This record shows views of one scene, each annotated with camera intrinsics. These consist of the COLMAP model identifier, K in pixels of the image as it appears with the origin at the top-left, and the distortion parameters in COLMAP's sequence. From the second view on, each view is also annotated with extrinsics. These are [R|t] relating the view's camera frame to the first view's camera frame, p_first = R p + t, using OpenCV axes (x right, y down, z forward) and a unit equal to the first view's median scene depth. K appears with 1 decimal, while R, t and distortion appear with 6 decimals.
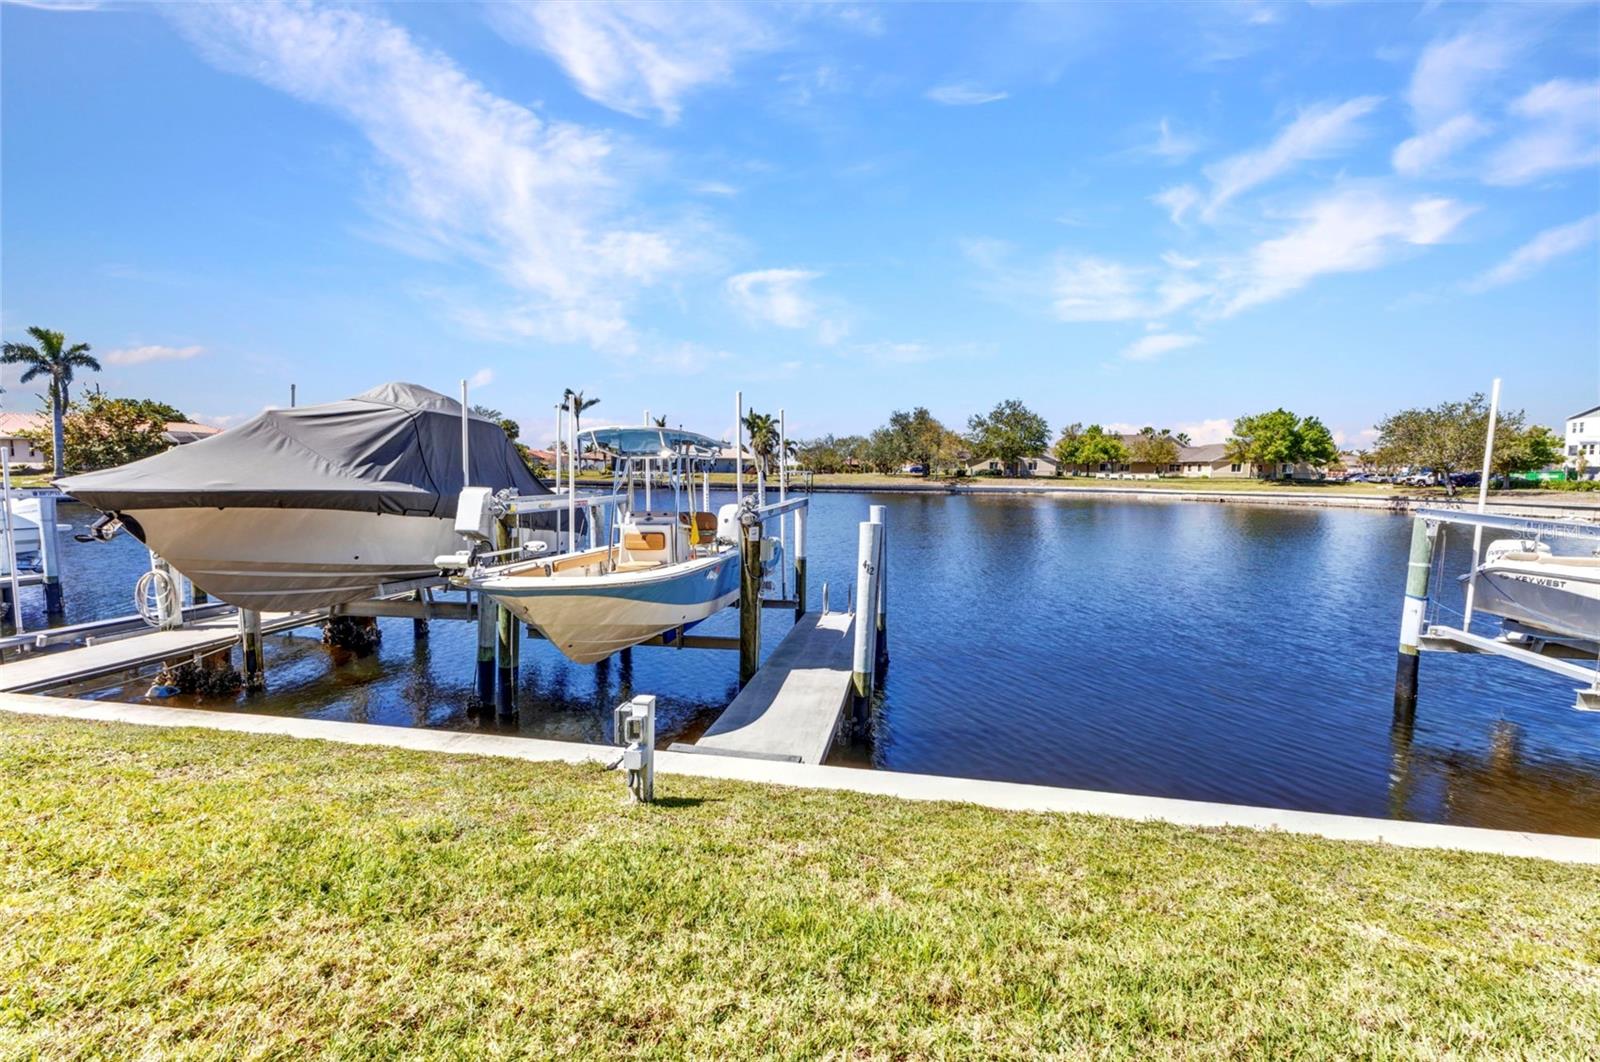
lens RADIAL K [[678.1, 0, 798.7], [0, 678.1, 571.4], [0, 0, 1]] dist [0.031031, 0.000159]
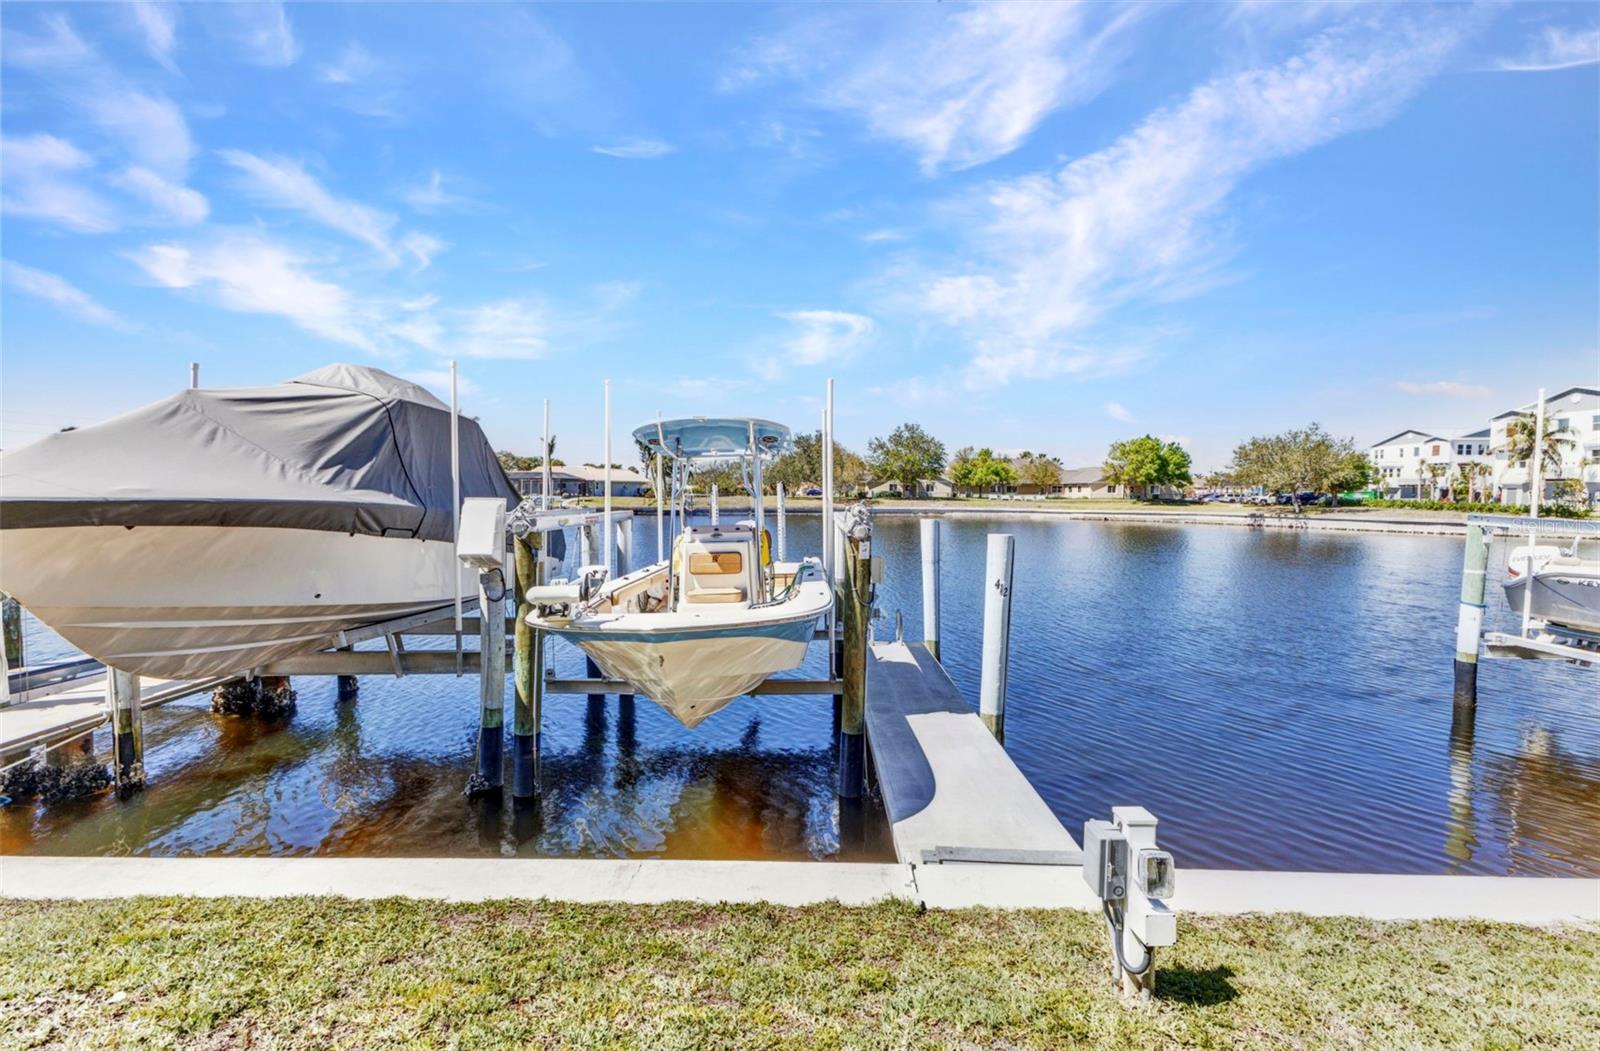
lens RADIAL K [[692.9, 0, 808.3], [0, 692.9, 560.5], [0, 0, 1]] dist [0.033675, -0.006164]
pose [[0.985650, -0.021669, 0.167405, -0.212641], [0.030267, 0.998341, -0.048980, -0.003997], [-0.166066, 0.053344, 0.984671, 0.154522]]
